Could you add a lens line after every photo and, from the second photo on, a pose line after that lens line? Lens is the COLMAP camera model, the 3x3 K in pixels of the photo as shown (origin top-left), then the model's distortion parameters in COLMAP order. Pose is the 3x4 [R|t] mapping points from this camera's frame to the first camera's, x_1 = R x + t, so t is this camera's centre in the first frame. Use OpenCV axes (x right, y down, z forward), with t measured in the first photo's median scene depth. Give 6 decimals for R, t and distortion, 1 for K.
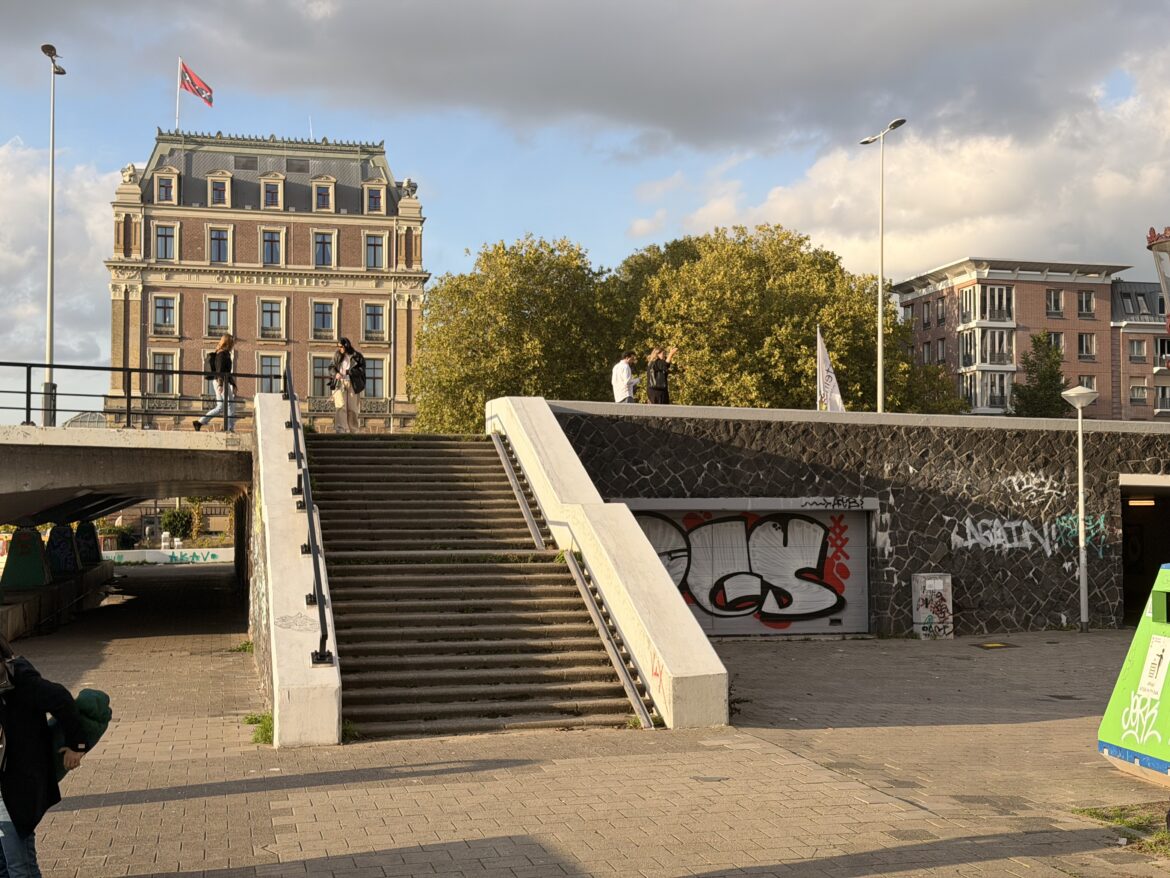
lens RADIAL K [[1590.5, 0, 591.2], [0, 1590.5, 430.5], [0, 0, 1]] dist [0.159237, 0.000000]
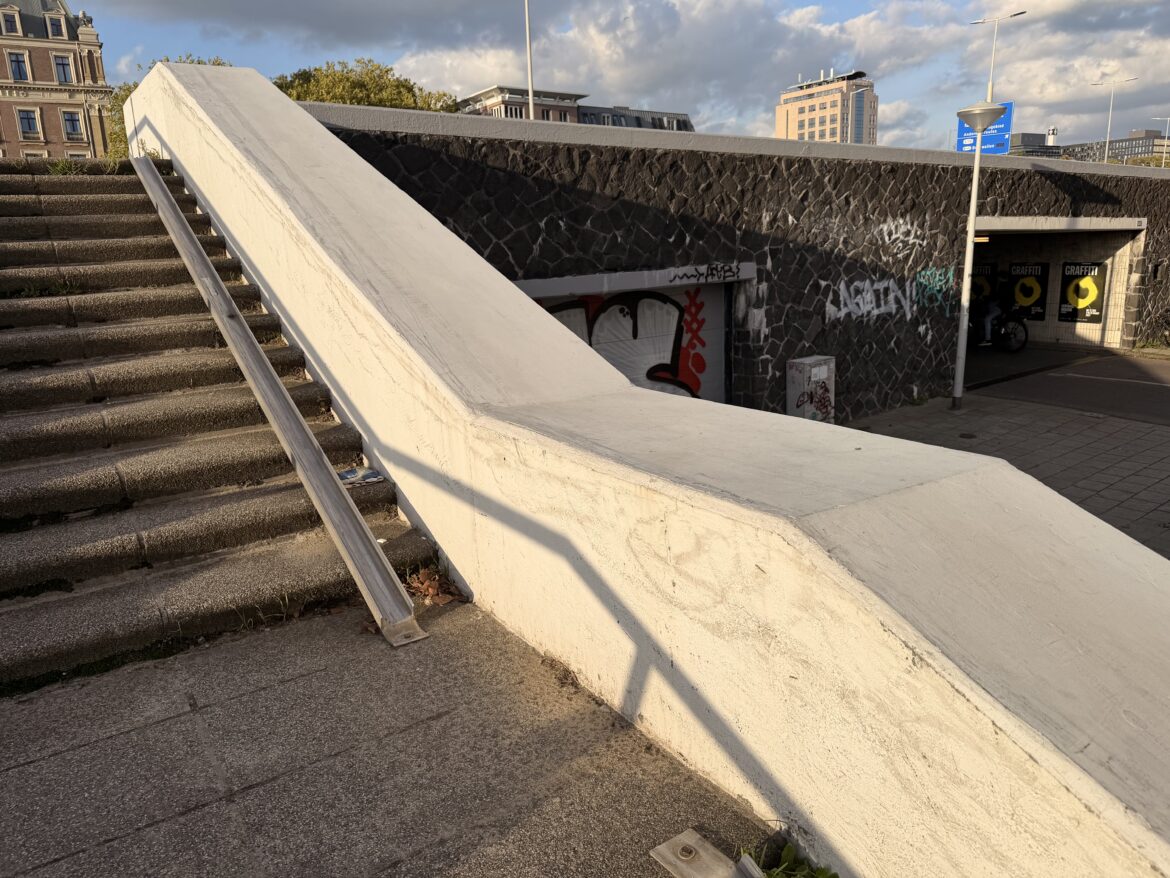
lens RADIAL K [[808.0, 0, 574.1], [0, 808.0, 438.3], [0, 0, 1]] dist [0.060525, -0.077280]
pose [[0.932659, -0.122437, 0.339347, -0.031933], [0.024738, 0.960137, 0.278432, 0.013979], [-0.359910, -0.251288, 0.898509, 0.665272]]
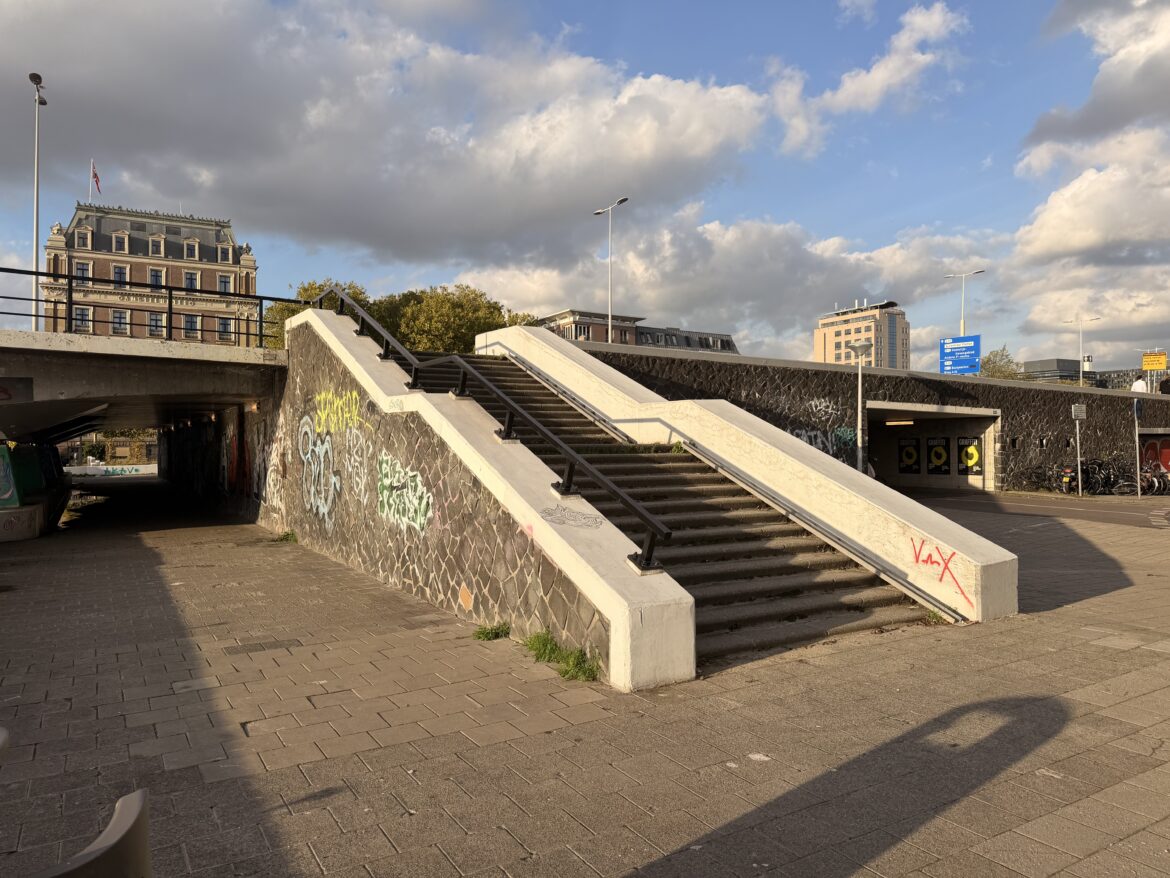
lens RADIAL K [[808.0, 0, 573.7], [0, 808.0, 442.5], [0, 0, 1]] dist [0.060525, -0.077280]
pose [[0.955049, -0.003362, 0.296430, -0.171134], [-0.009743, 0.999040, 0.042722, 0.036771], [-0.296289, -0.043689, 0.954099, 0.348322]]
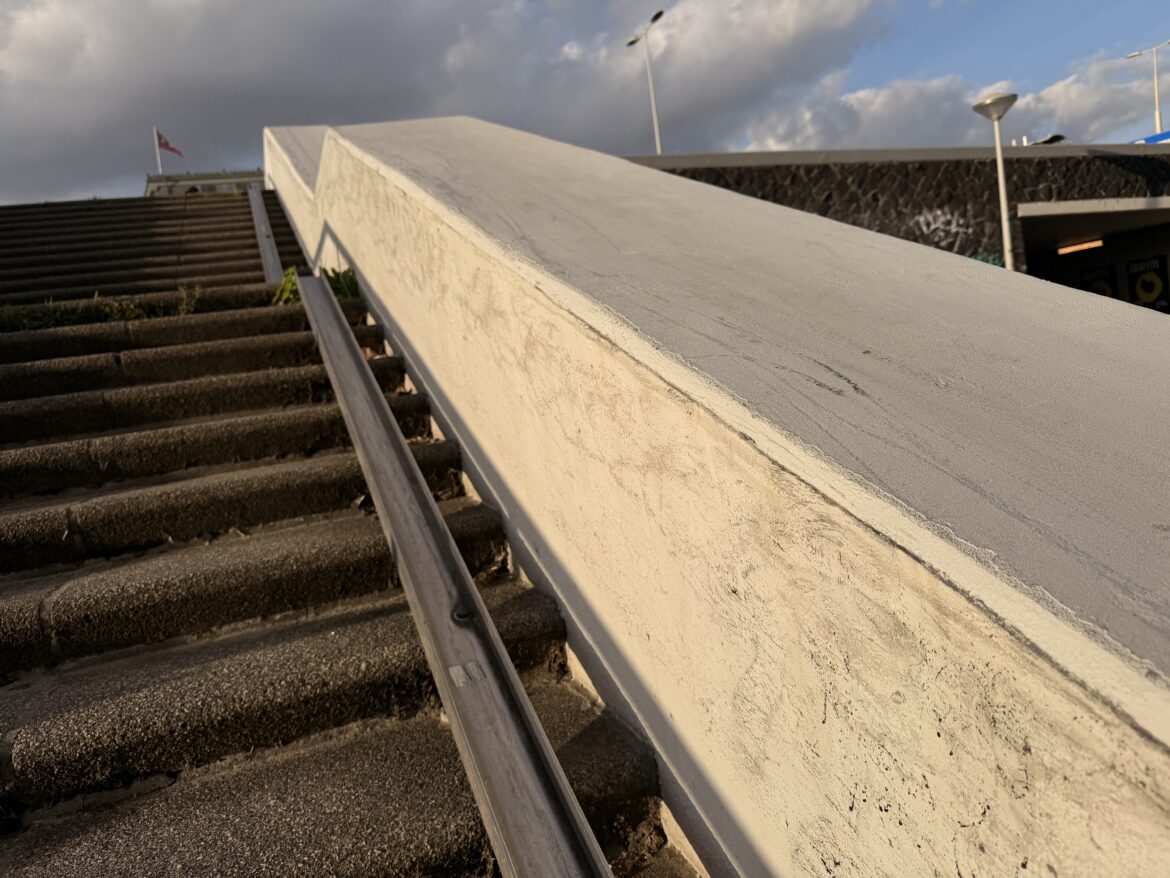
lens RADIAL K [[808.0, 0, 588.2], [0, 808.0, 452.3], [0, 0, 1]] dist [0.060525, -0.077280]
pose [[0.979789, -0.152756, 0.129148, 0.009326], [0.133799, 0.980409, 0.144552, 0.066007], [-0.148699, -0.124350, 0.981033, 0.577061]]
